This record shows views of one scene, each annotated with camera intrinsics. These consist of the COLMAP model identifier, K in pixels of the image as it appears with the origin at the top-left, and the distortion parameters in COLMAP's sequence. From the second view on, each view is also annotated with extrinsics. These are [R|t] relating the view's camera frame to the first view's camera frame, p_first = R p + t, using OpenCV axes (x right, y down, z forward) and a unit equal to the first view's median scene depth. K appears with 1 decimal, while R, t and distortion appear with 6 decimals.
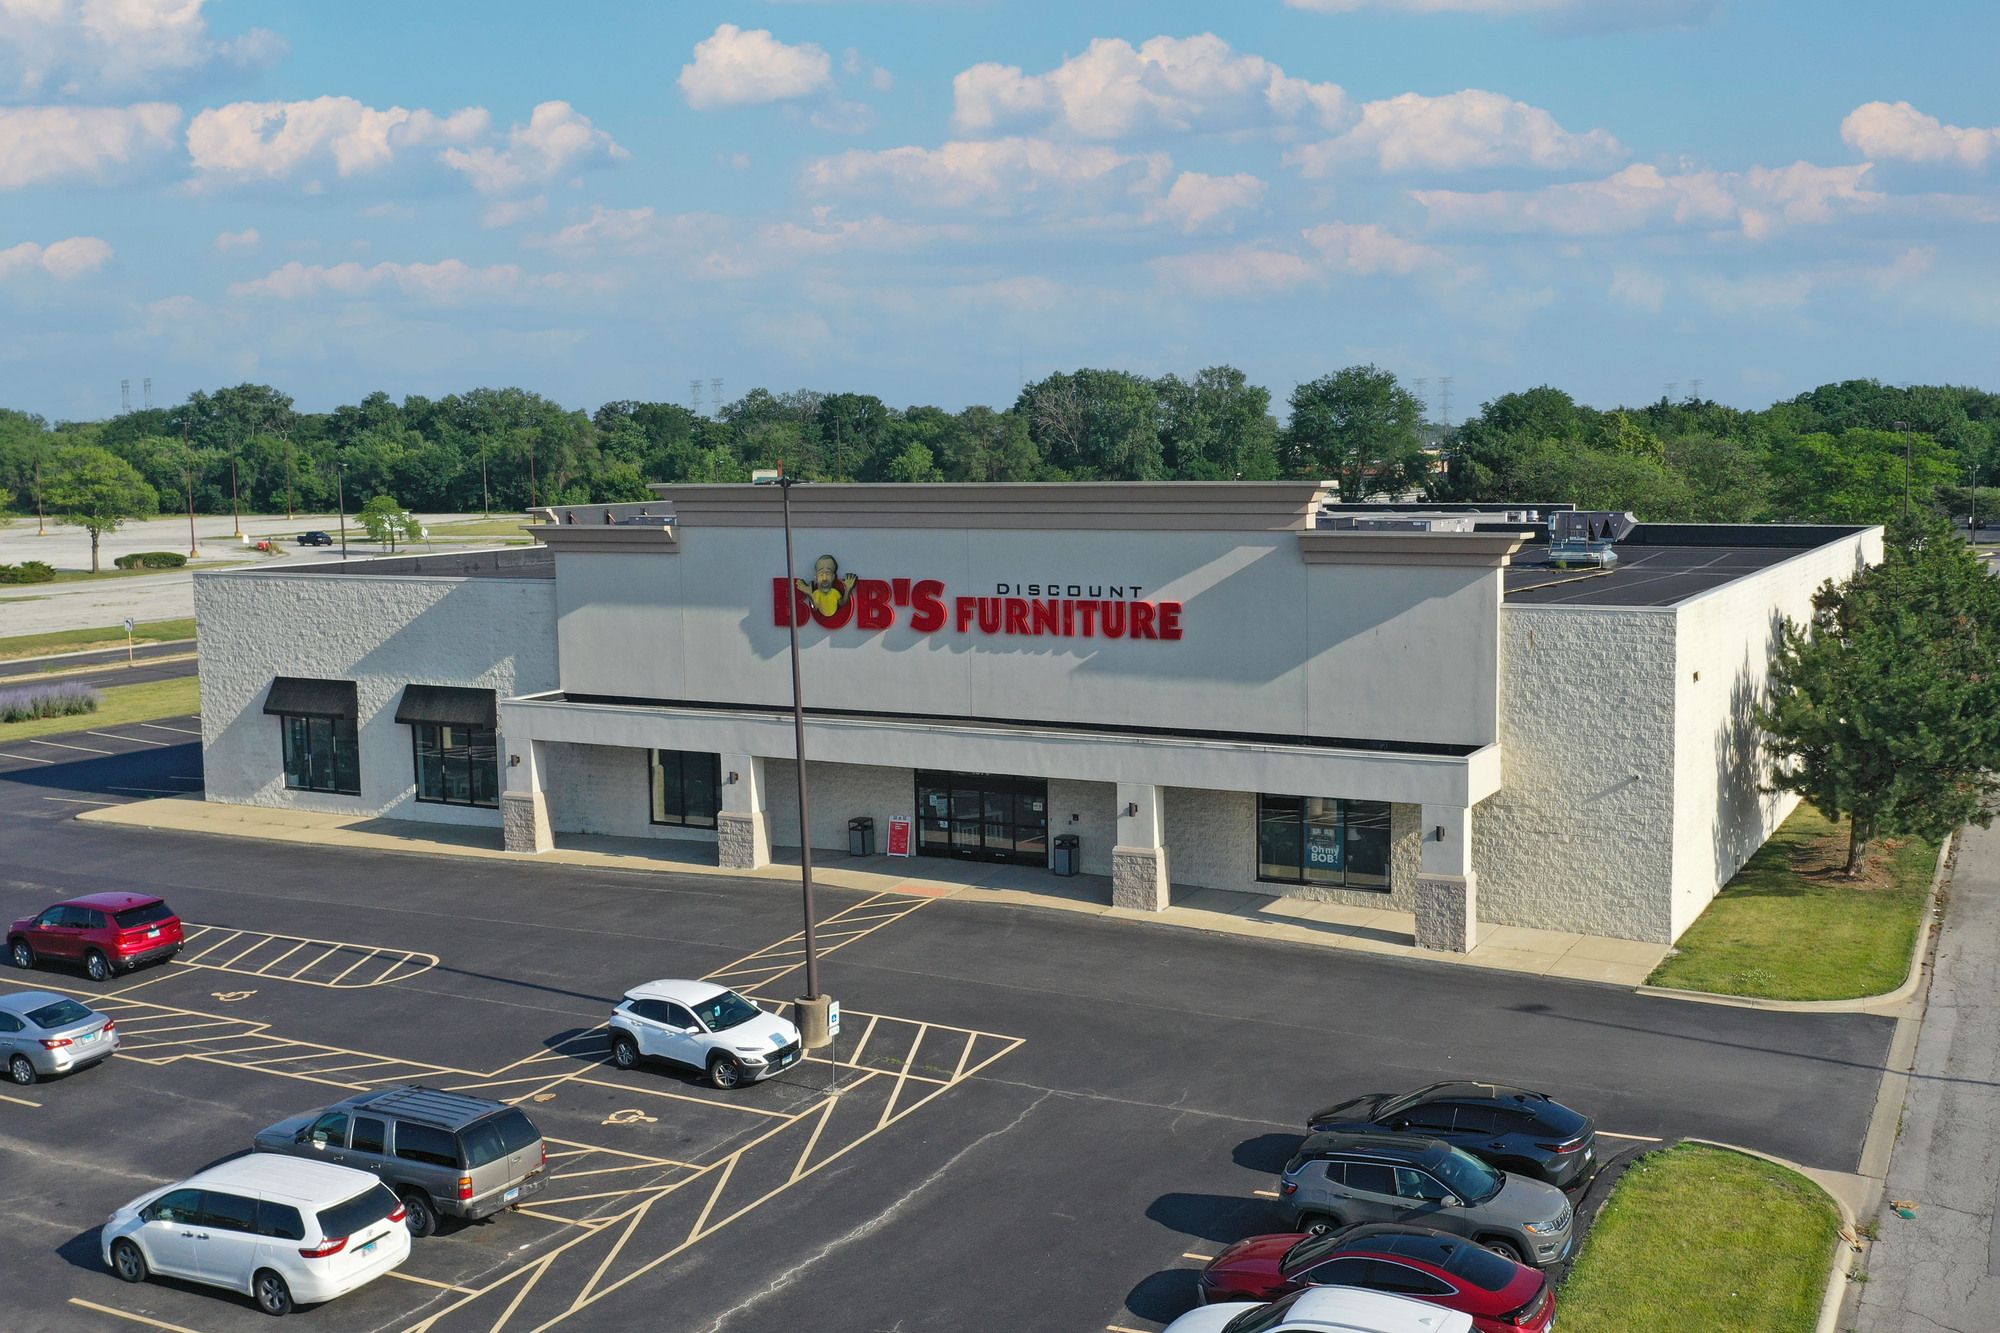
lens RADIAL K [[2031.9, 0, 1000.0], [0, 2031.9, 666.5], [0, 0, 1]] dist [-0.010330, 0.002287]
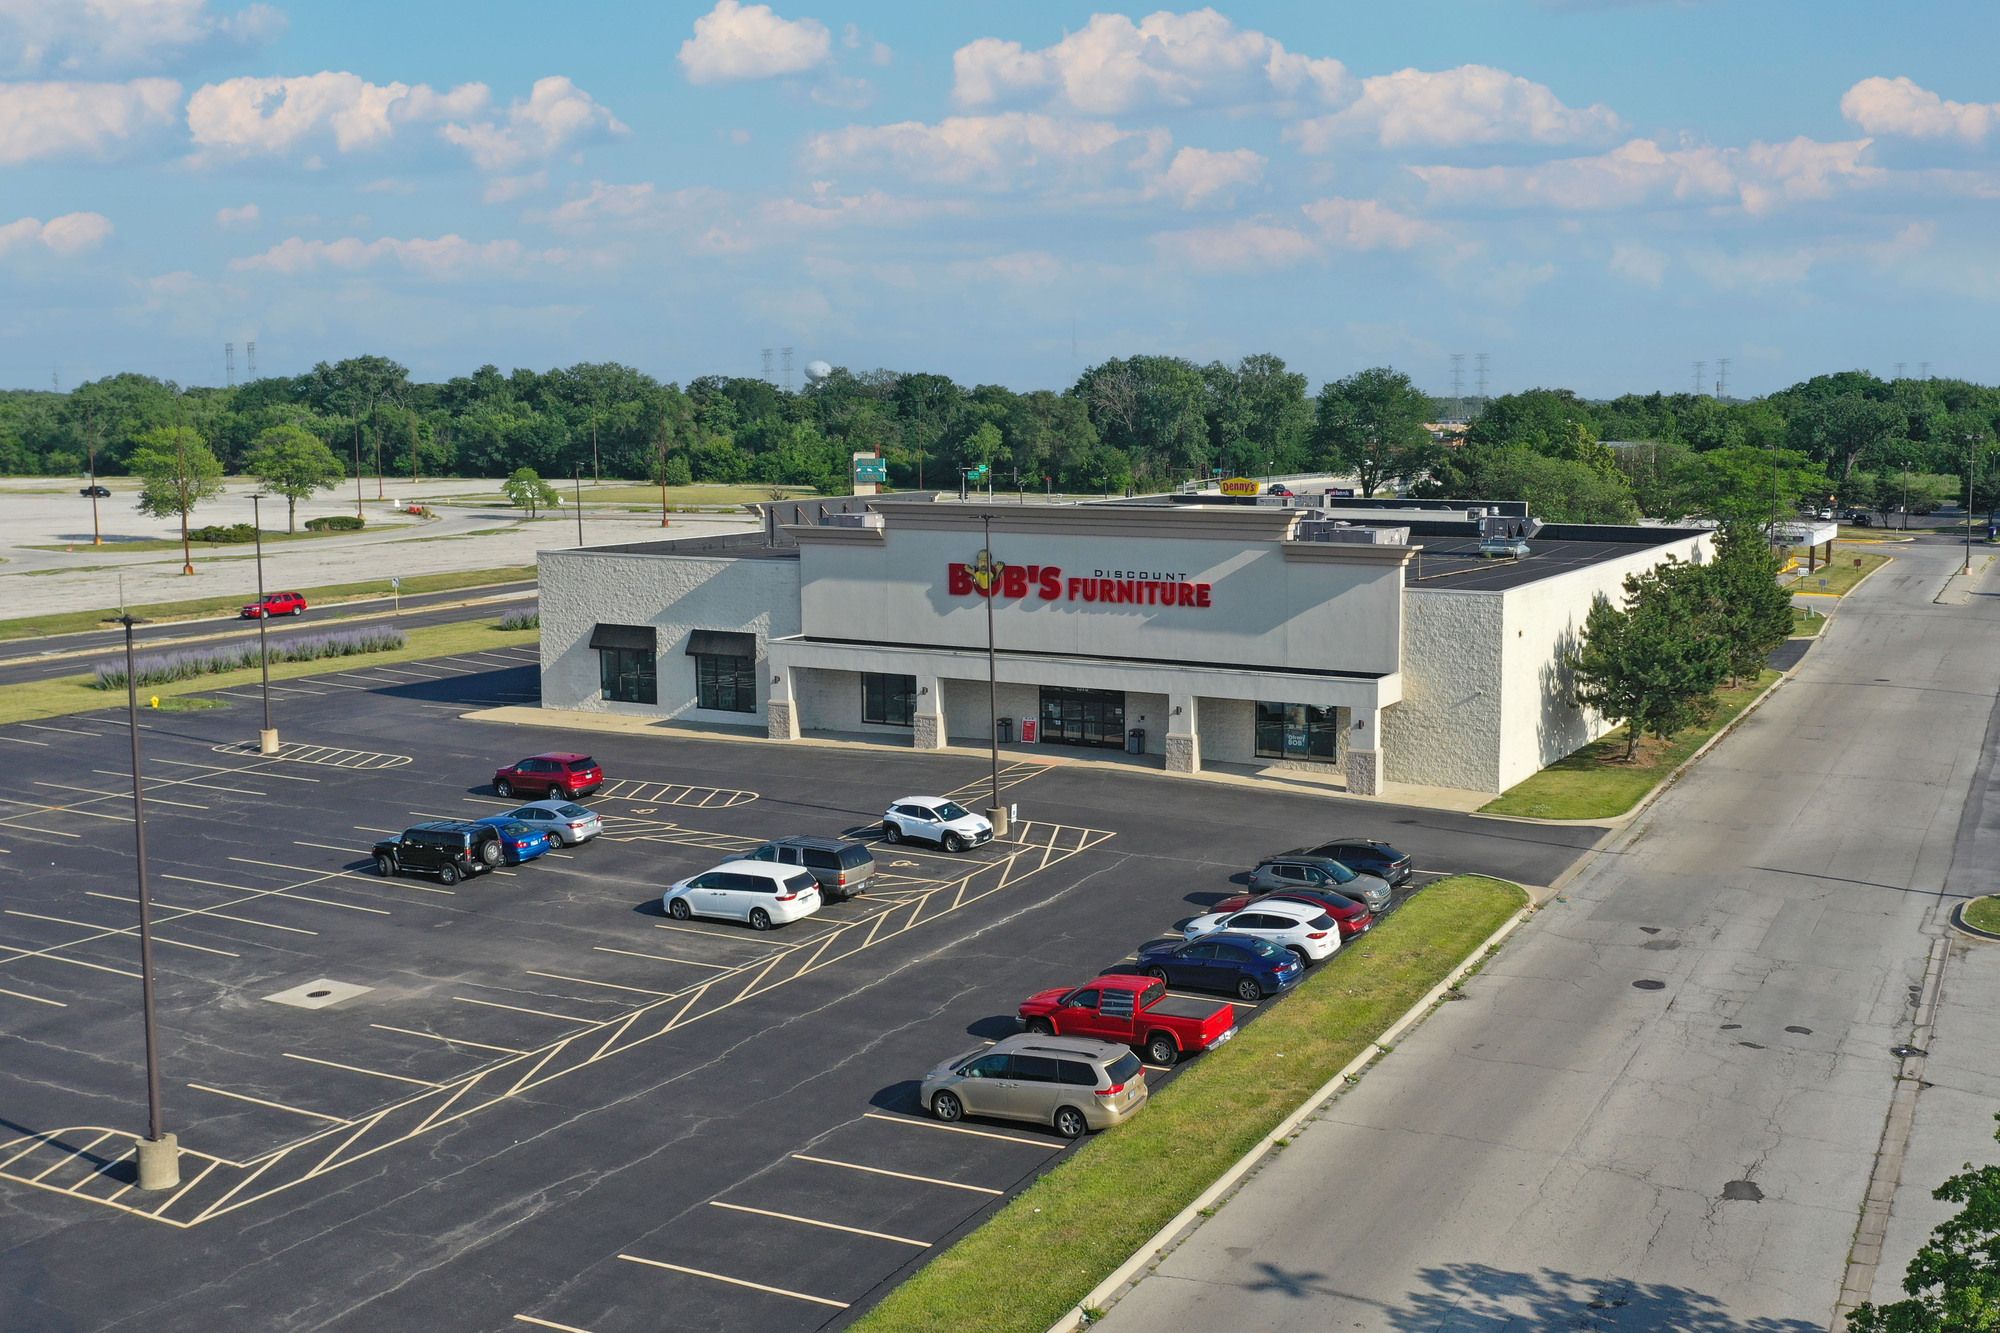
lens RADIAL K [[2031.9, 0, 1000.0], [0, 2031.9, 666.5], [0, 0, 1]] dist [-0.010330, 0.002287]
pose [[0.999671, 0.013361, -0.021906, -0.032870], [-0.012908, 0.999702, 0.020695, 0.002127], [0.022176, -0.020406, 0.999546, -0.485721]]
